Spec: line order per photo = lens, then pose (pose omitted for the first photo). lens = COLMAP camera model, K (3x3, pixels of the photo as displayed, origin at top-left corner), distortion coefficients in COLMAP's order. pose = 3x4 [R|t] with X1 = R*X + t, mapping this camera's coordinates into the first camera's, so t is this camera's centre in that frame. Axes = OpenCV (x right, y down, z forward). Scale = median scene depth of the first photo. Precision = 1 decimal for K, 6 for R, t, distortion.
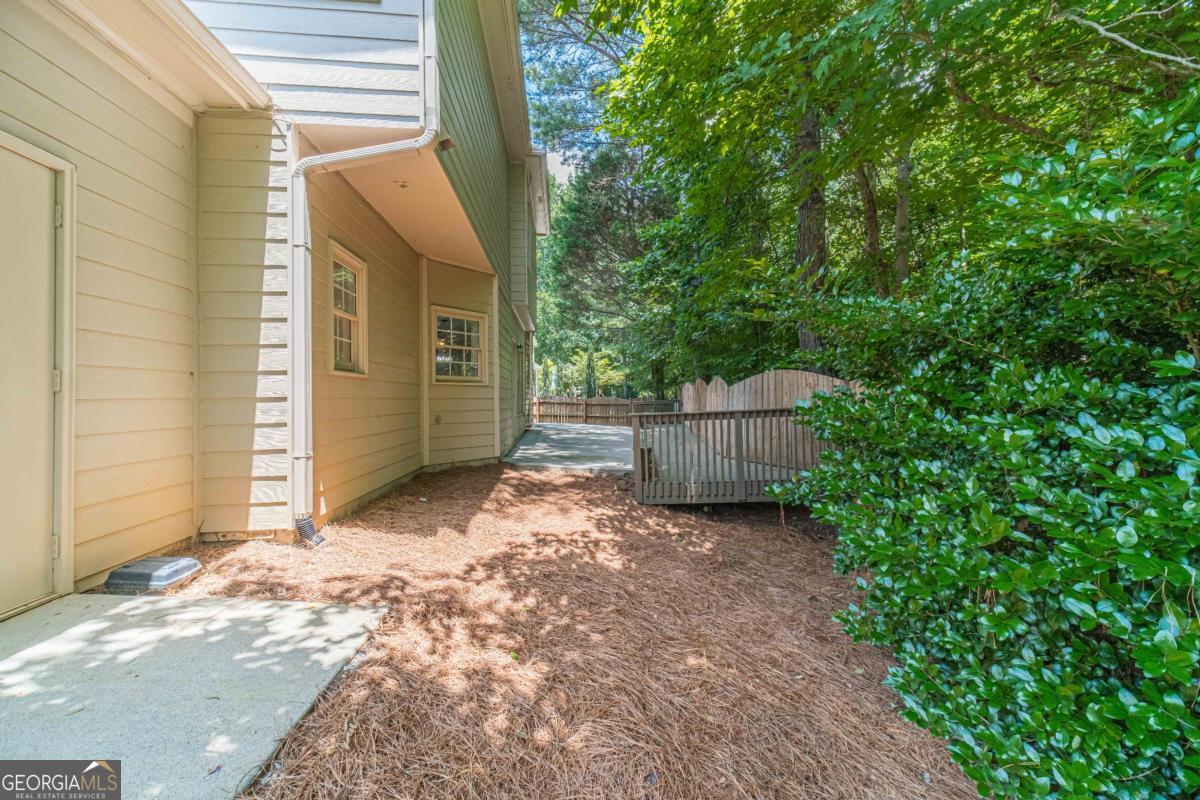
lens RADIAL K [[477.8, 0, 600.0], [0, 477.8, 400.0], [0, 0, 1]] dist [-0.000420, -0.000192]
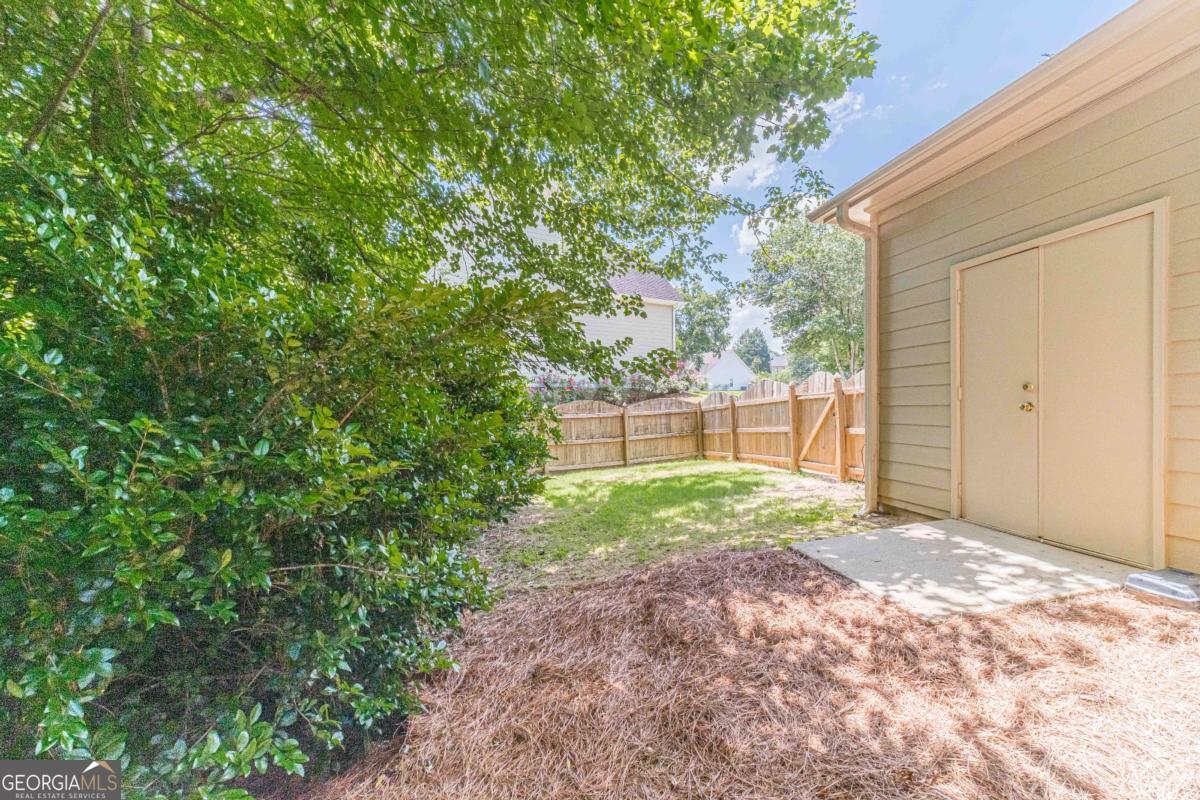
lens RADIAL K [[487.0, 0, 600.0], [0, 487.0, 400.0], [0, 0, 1]] dist [-0.000152, -0.000182]
pose [[-0.997052, 0.009623, -0.076129, 0.324312], [0.009126, 0.999935, 0.006879, -0.037931], [0.076190, 0.006164, -0.997074, 2.159234]]
